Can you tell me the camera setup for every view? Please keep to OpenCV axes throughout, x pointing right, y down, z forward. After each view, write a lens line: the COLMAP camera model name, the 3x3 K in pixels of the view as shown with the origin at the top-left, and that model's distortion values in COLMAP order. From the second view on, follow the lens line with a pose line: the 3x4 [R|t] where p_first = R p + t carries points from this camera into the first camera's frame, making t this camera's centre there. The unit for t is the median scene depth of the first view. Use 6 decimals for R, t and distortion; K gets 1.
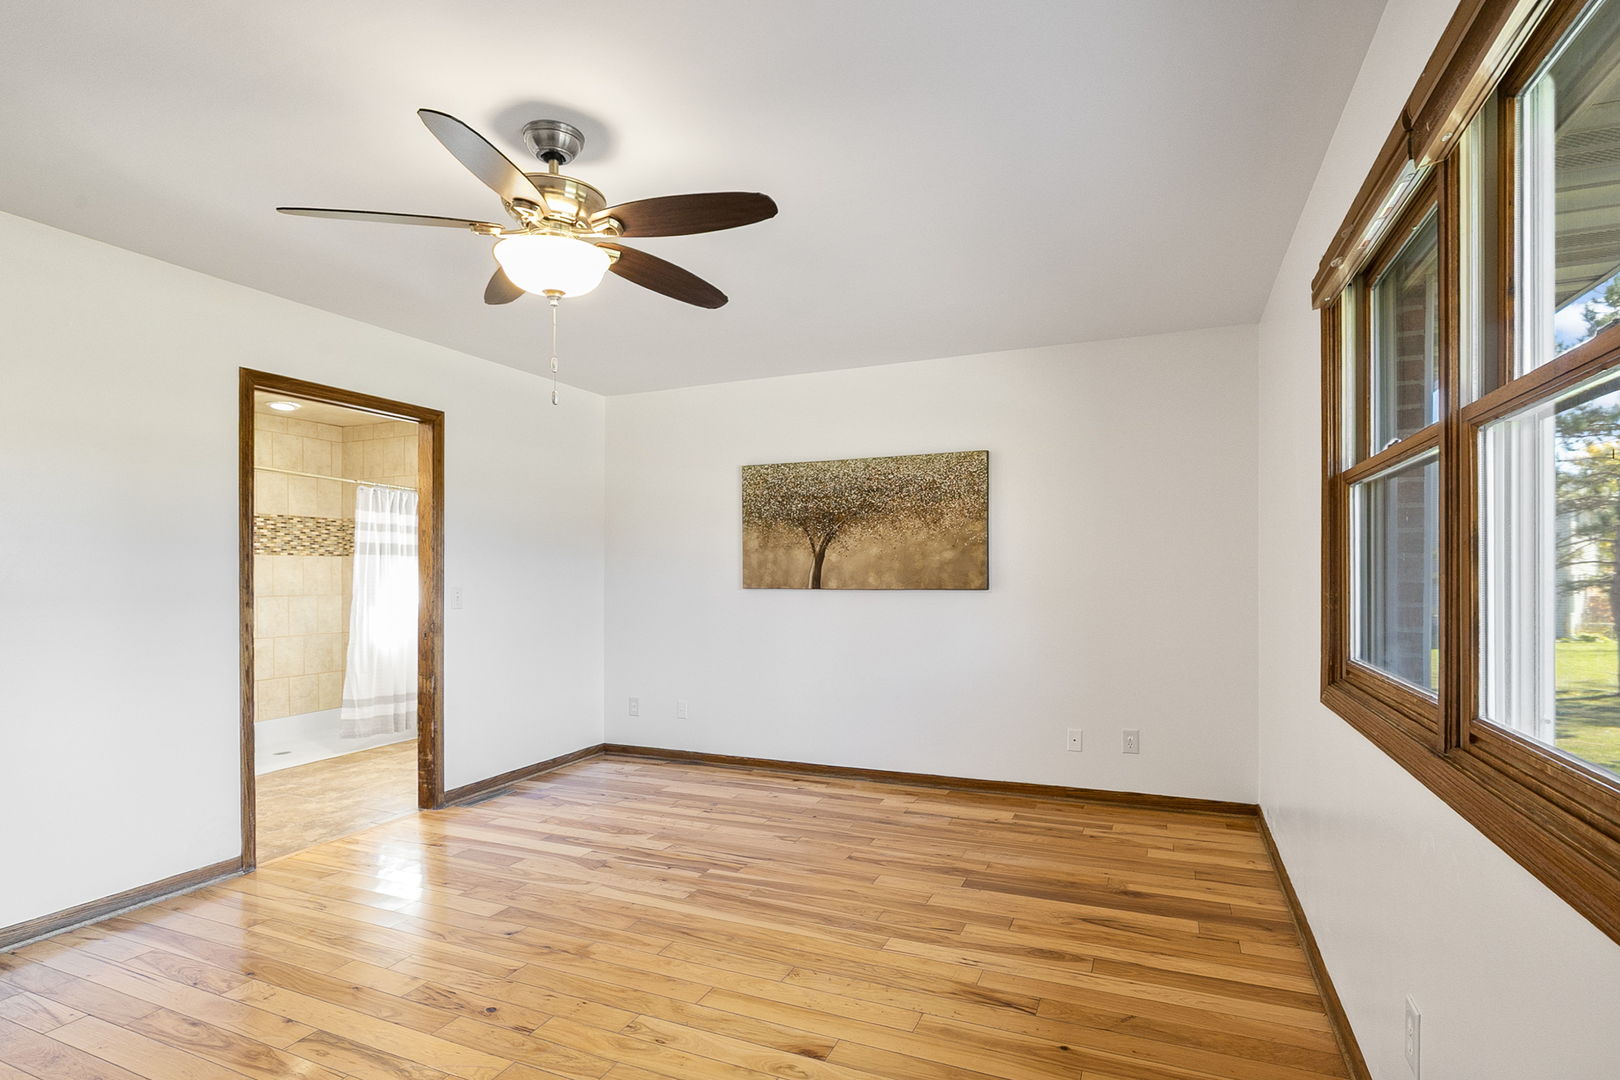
lens RADIAL K [[794.5, 0, 797.6], [0, 794.5, 568.0], [0, 0, 1]] dist [-0.012315, 0.000297]
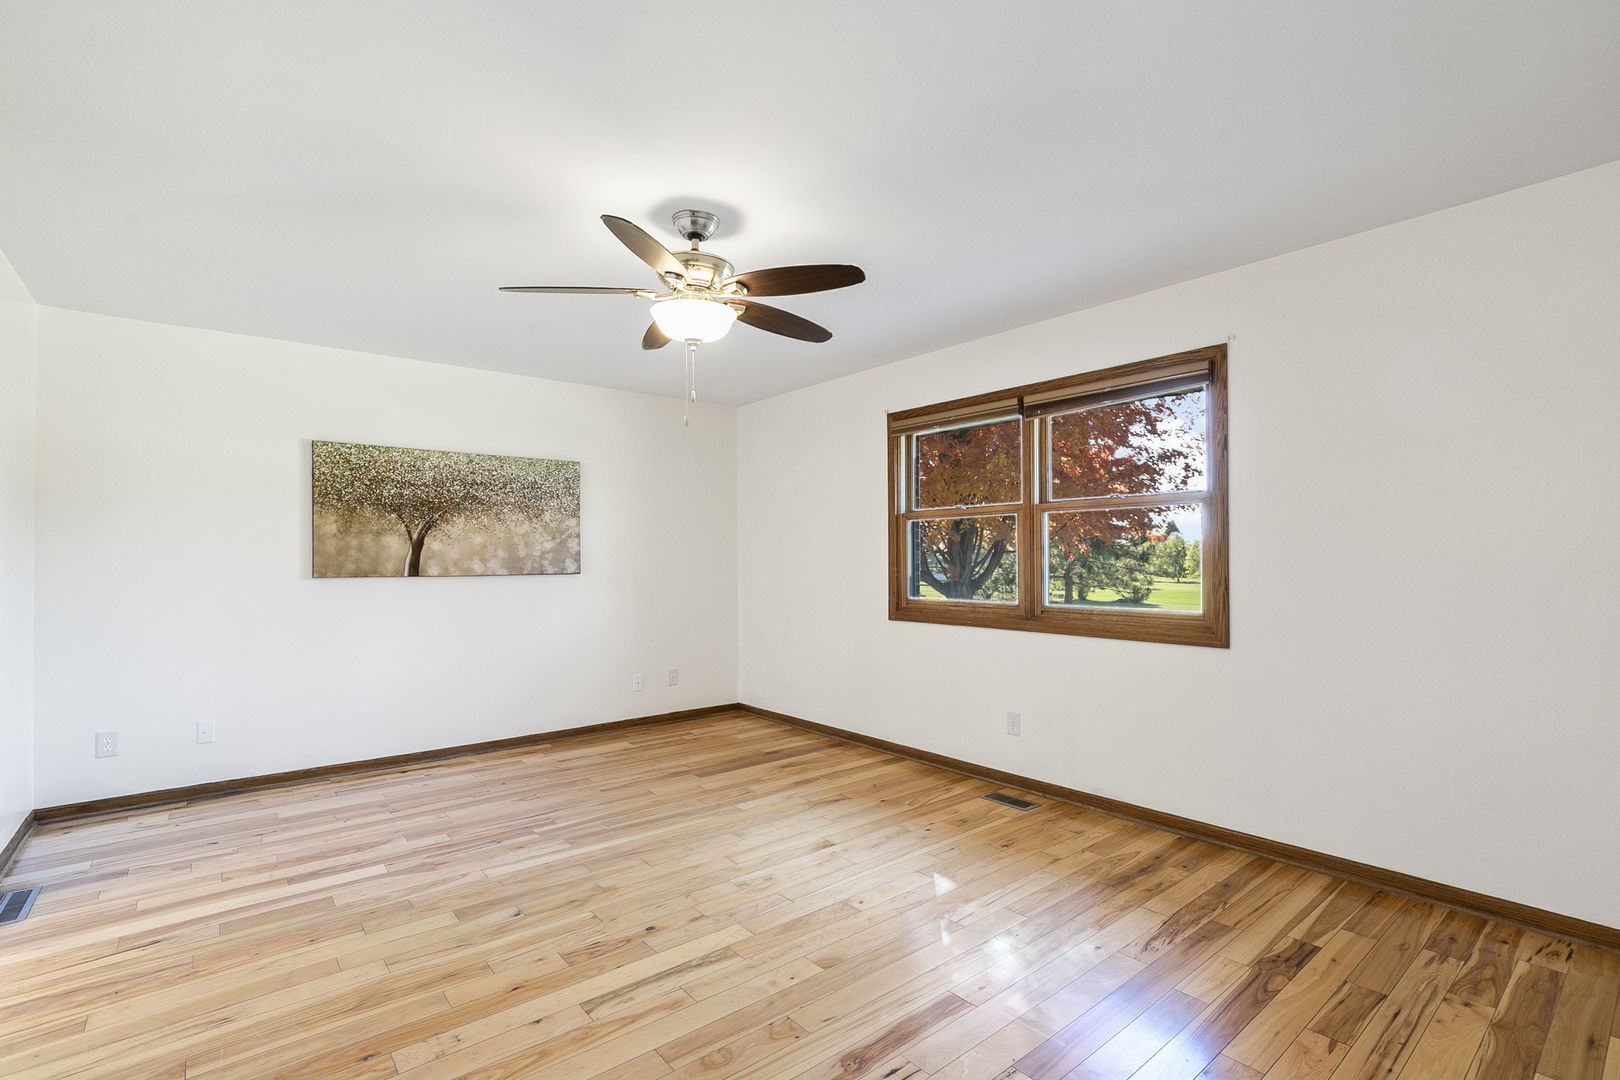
lens RADIAL K [[762.9, 0, 805.6], [0, 762.9, 547.6], [0, 0, 1]] dist [-0.011146, 0.001440]
pose [[0.455056, 0.016088, 0.890317, -0.654021], [-0.002354, 0.999855, -0.016864, 0.005476], [-0.890460, 0.005579, 0.455028, 0.138913]]
